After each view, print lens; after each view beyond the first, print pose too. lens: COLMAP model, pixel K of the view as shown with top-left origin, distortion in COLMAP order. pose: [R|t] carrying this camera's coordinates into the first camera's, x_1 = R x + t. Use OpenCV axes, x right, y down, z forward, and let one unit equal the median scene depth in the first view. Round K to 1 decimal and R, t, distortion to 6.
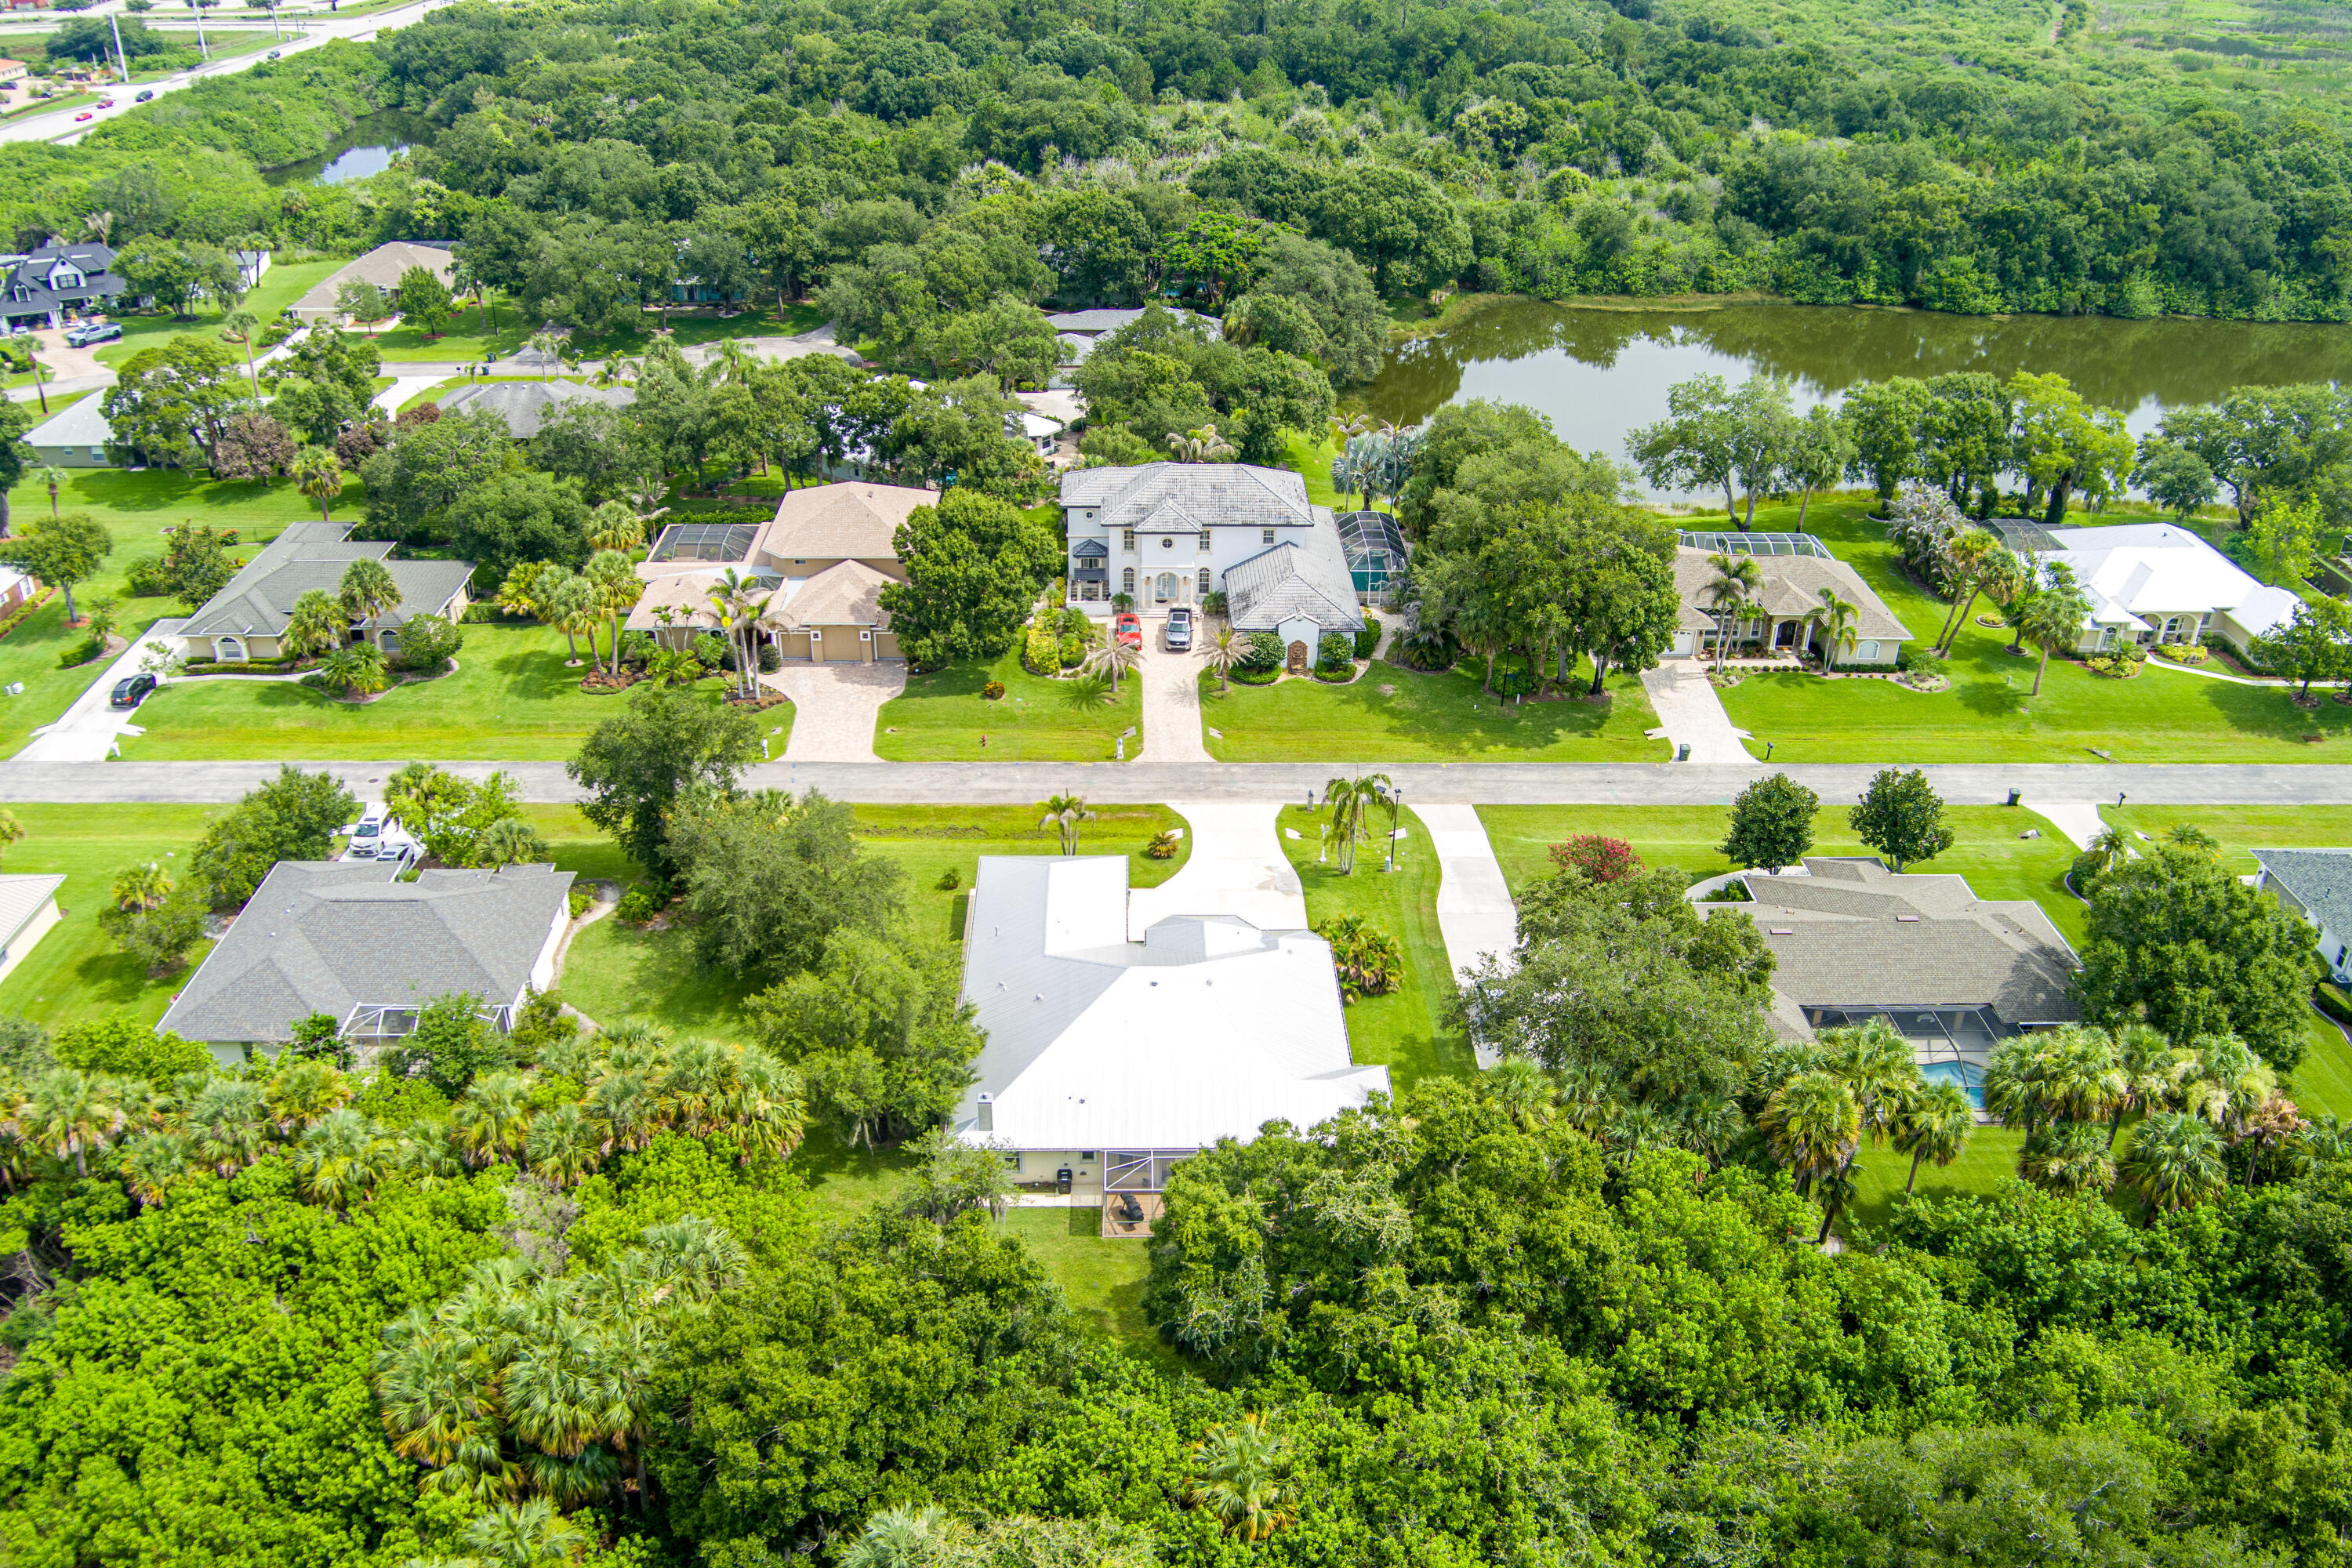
lens RADIAL K [[1896.2, 0, 1176.0], [0, 1896.2, 784.0], [0, 0, 1]] dist [-0.076613, 0.008193]
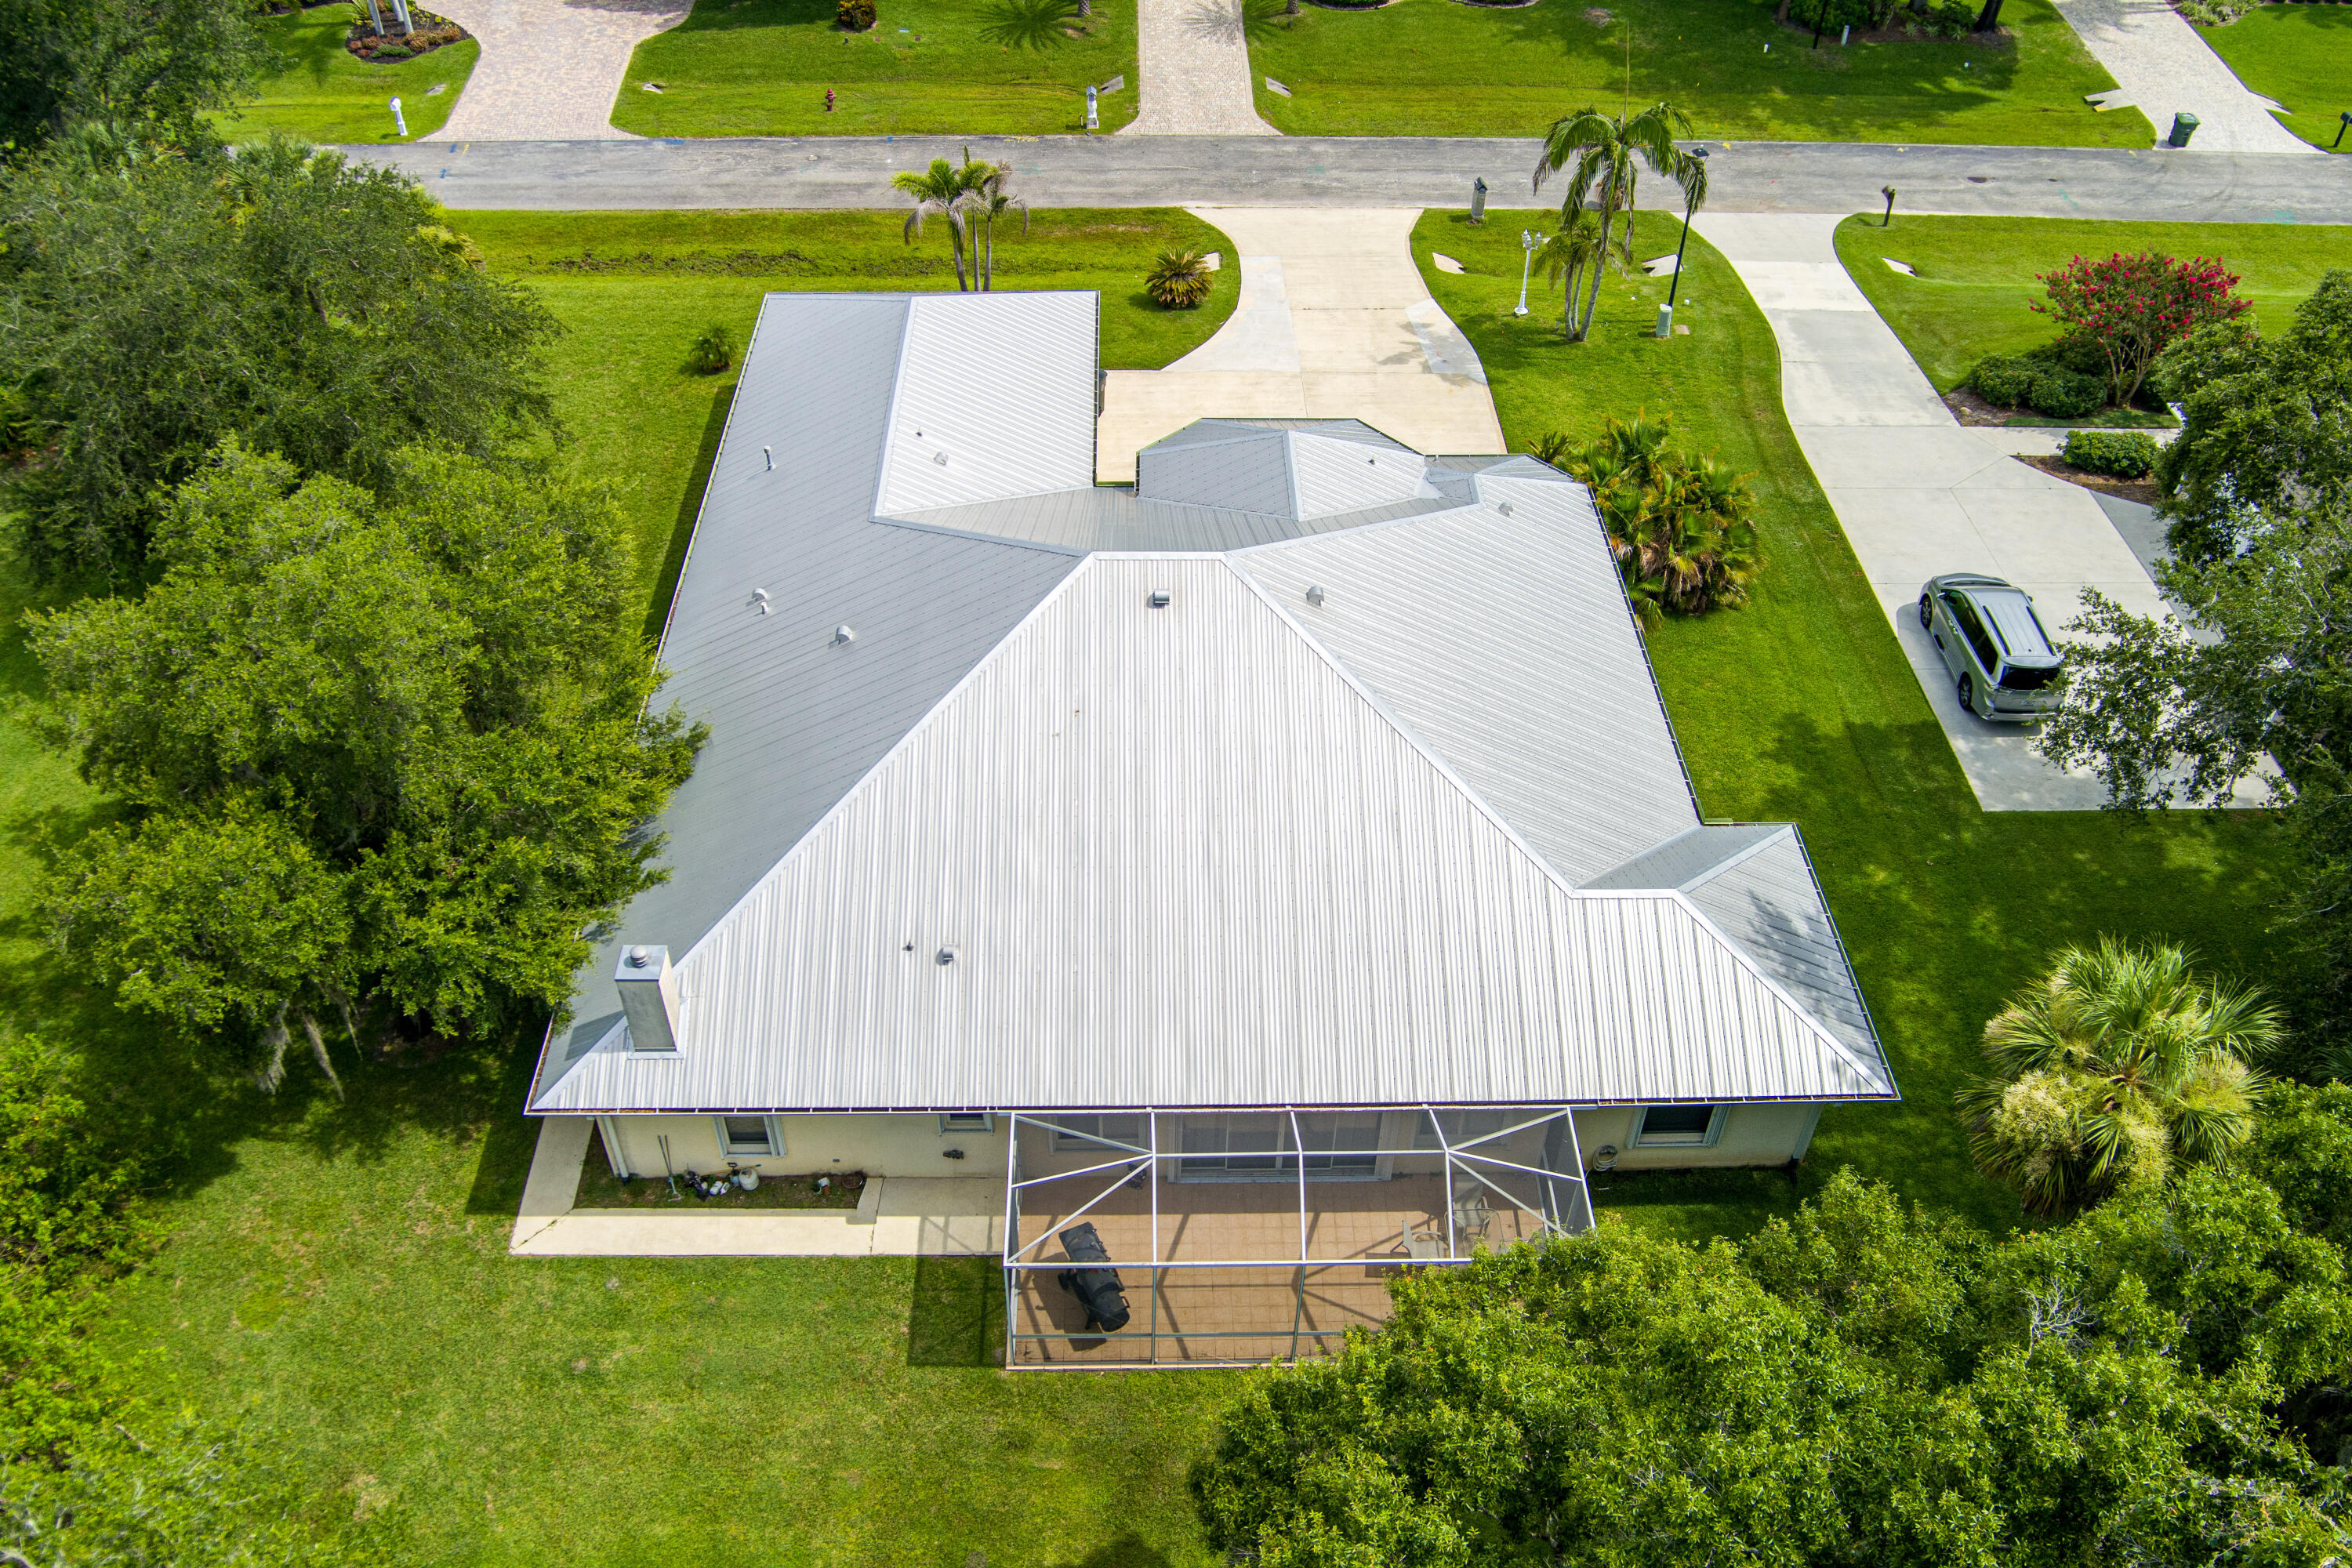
lens RADIAL K [[1874.1, 0, 1181.0], [0, 1874.1, 830.8], [0, 0, 1]] dist [-0.063967, 0.003628]
pose [[0.999996, -0.000943, -0.002803, -0.004649], [0.001623, 0.967278, 0.253714, 0.042326], [0.002472, -0.253718, 0.967275, 0.469412]]
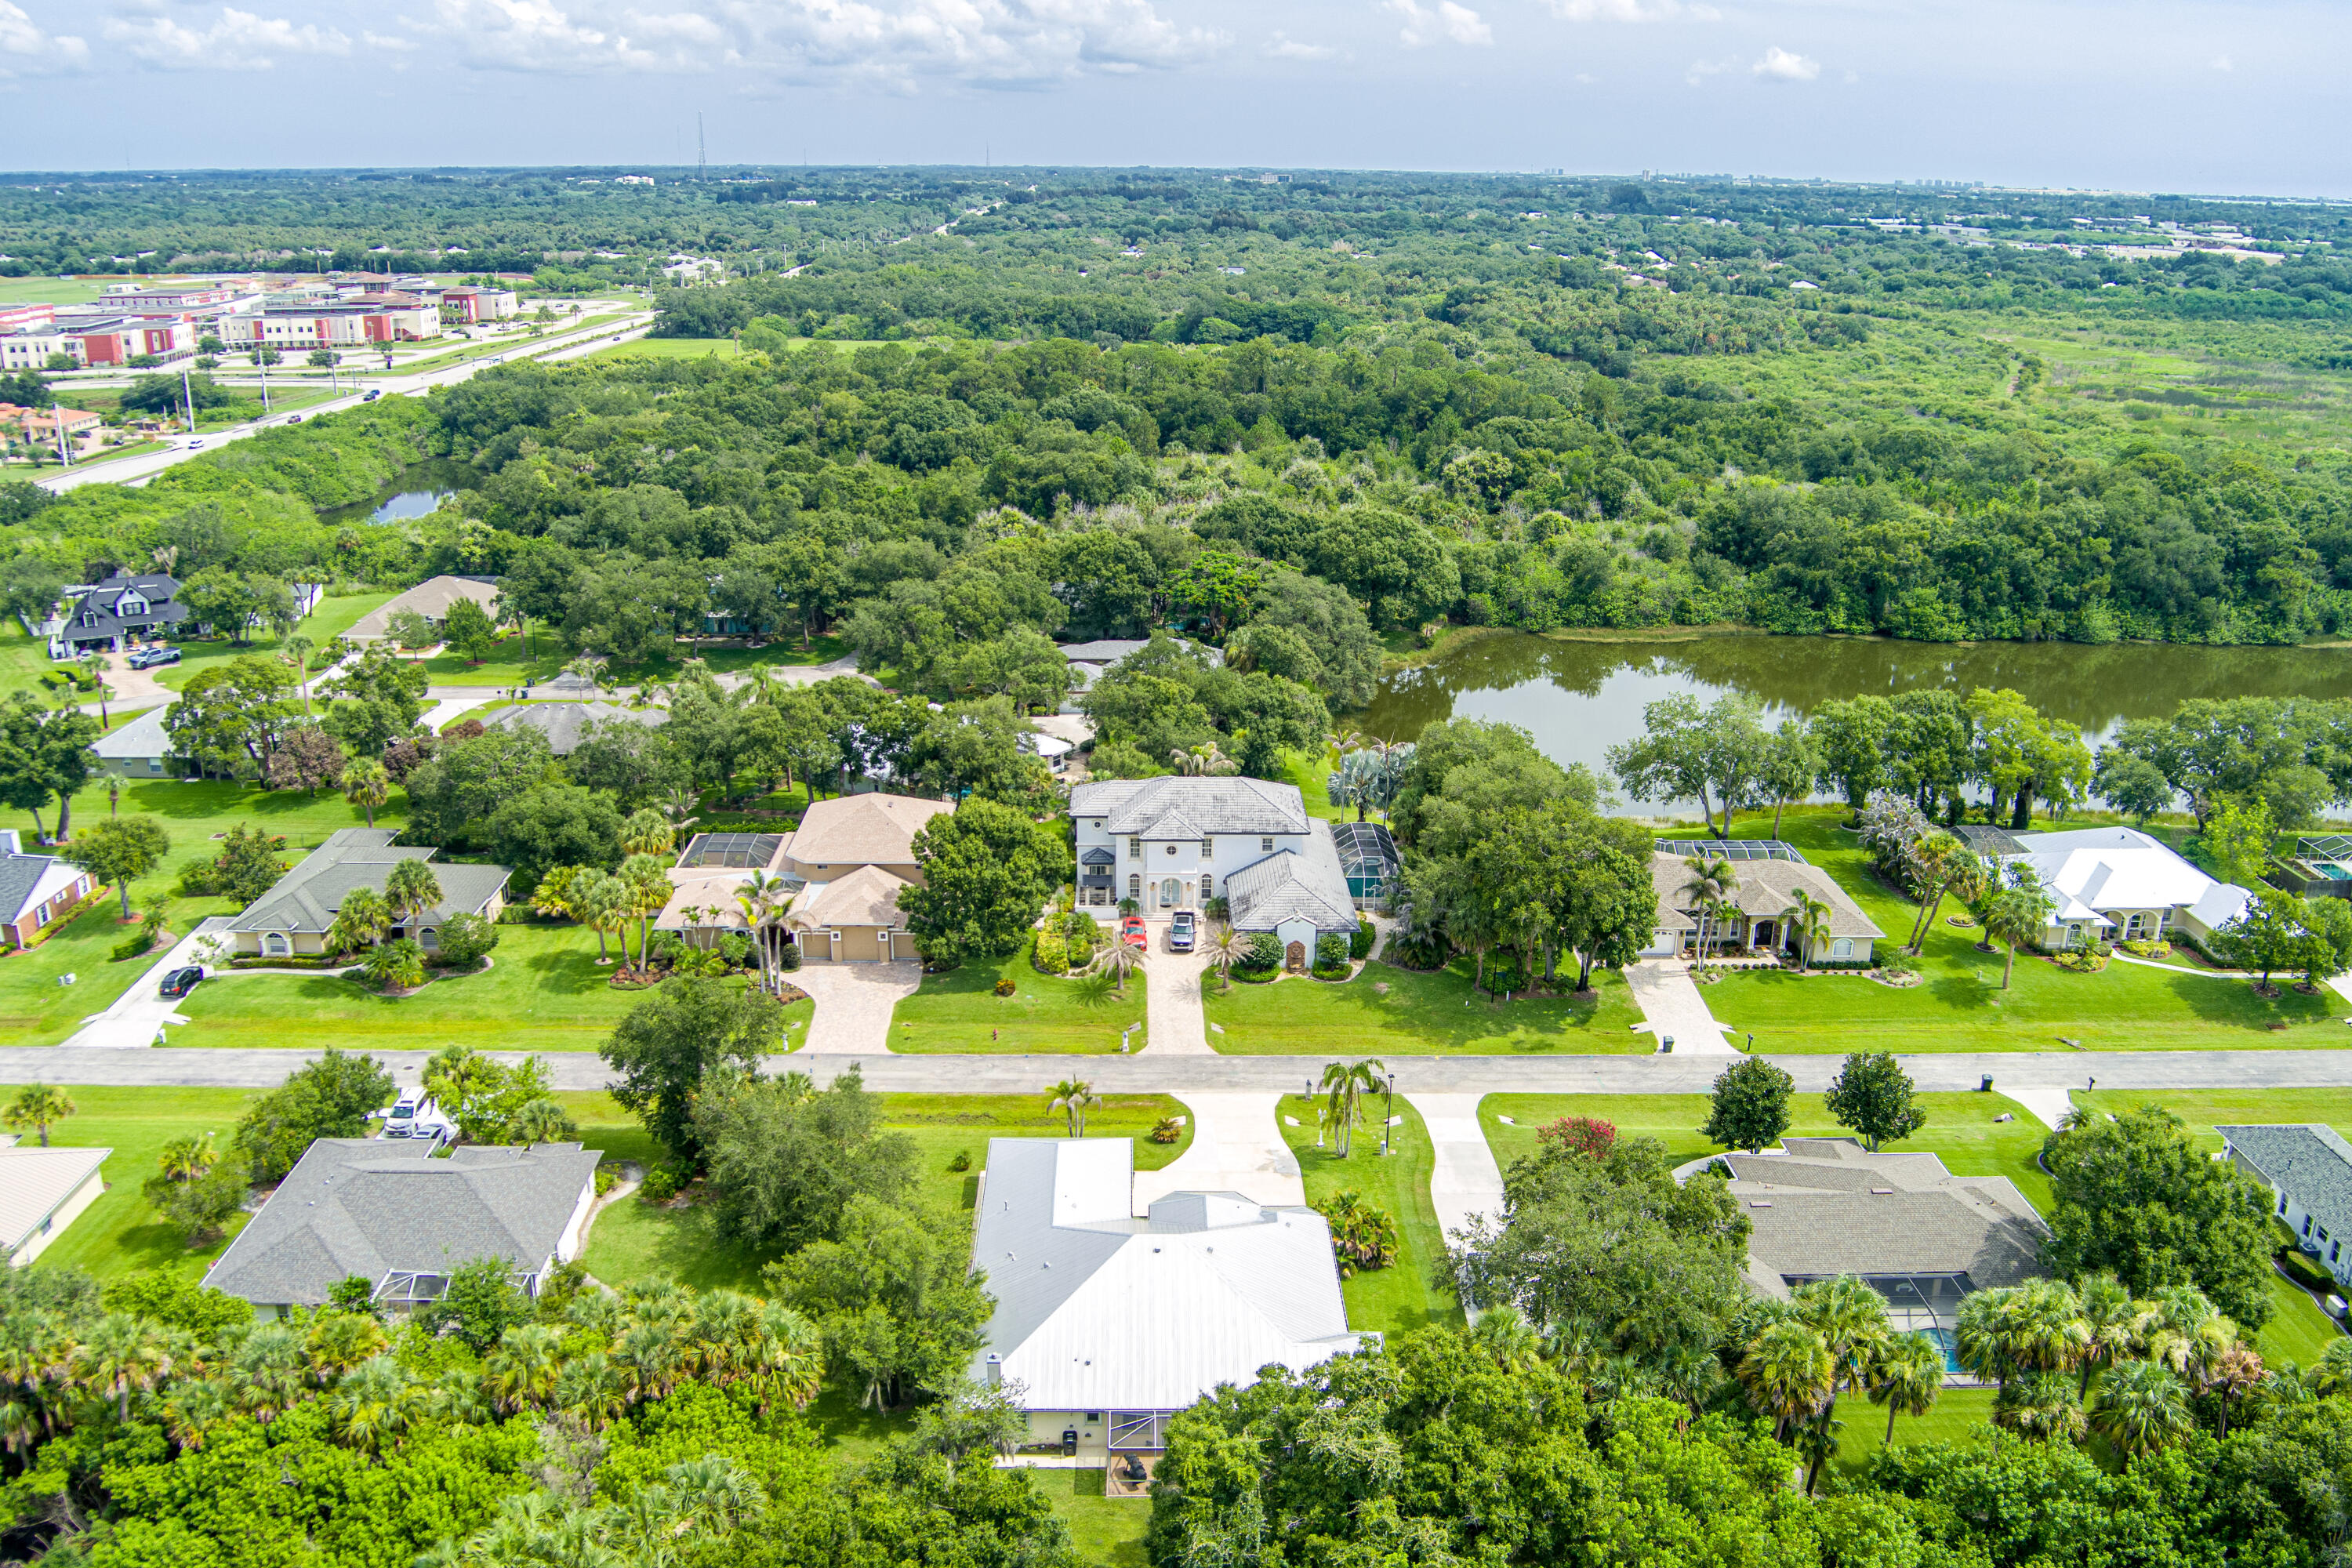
lens RADIAL K [[1896.2, 0, 1176.0], [0, 1896.2, 784.0], [0, 0, 1]] dist [-0.076613, 0.008193]
pose [[0.999994, -0.000798, -0.003365, 0.001785], [0.000187, 0.984043, -0.177931, 0.026981], [0.003453, 0.177930, 0.984037, -0.049374]]
